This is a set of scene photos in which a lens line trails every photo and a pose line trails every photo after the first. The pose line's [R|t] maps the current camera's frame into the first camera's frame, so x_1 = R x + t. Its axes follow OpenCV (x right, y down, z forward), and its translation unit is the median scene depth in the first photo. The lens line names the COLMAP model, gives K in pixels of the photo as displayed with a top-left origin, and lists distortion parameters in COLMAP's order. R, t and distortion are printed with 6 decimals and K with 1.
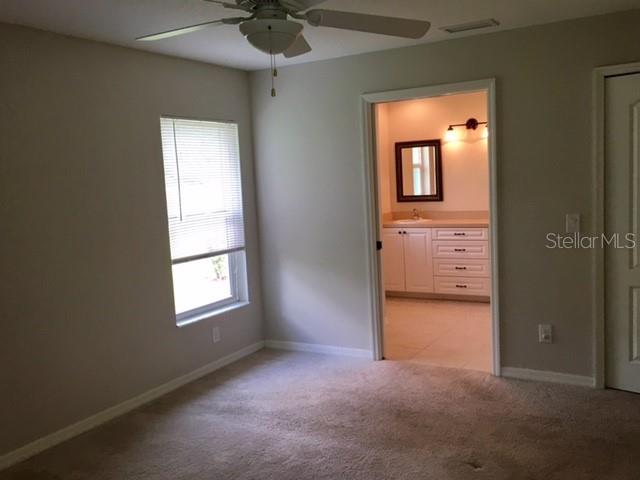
lens RADIAL K [[569.0, 0, 320.0], [0, 569.0, 240.0], [0, 0, 1]] dist [0.008335, 0.000851]
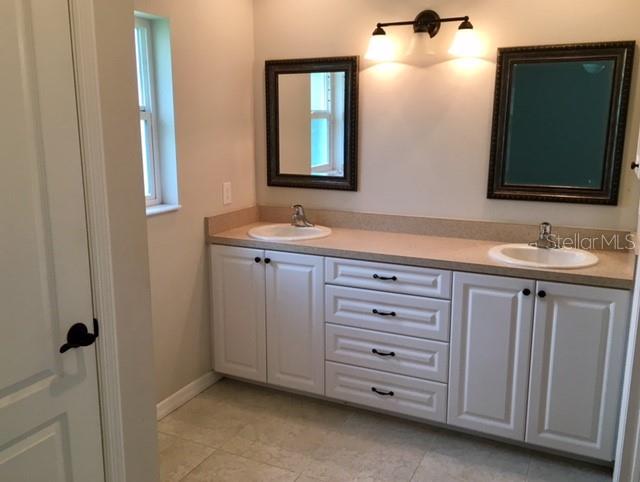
lens RADIAL K [[569.0, 0, 320.0], [0, 569.0, 241.0], [0, 0, 1]] dist [0.008335, 0.000851]
pose [[0.993677, 0.035251, 0.106596, 0.139099], [-0.044474, 0.995352, 0.085424, -0.067767], [-0.103089, -0.089624, 0.990626, 0.541020]]
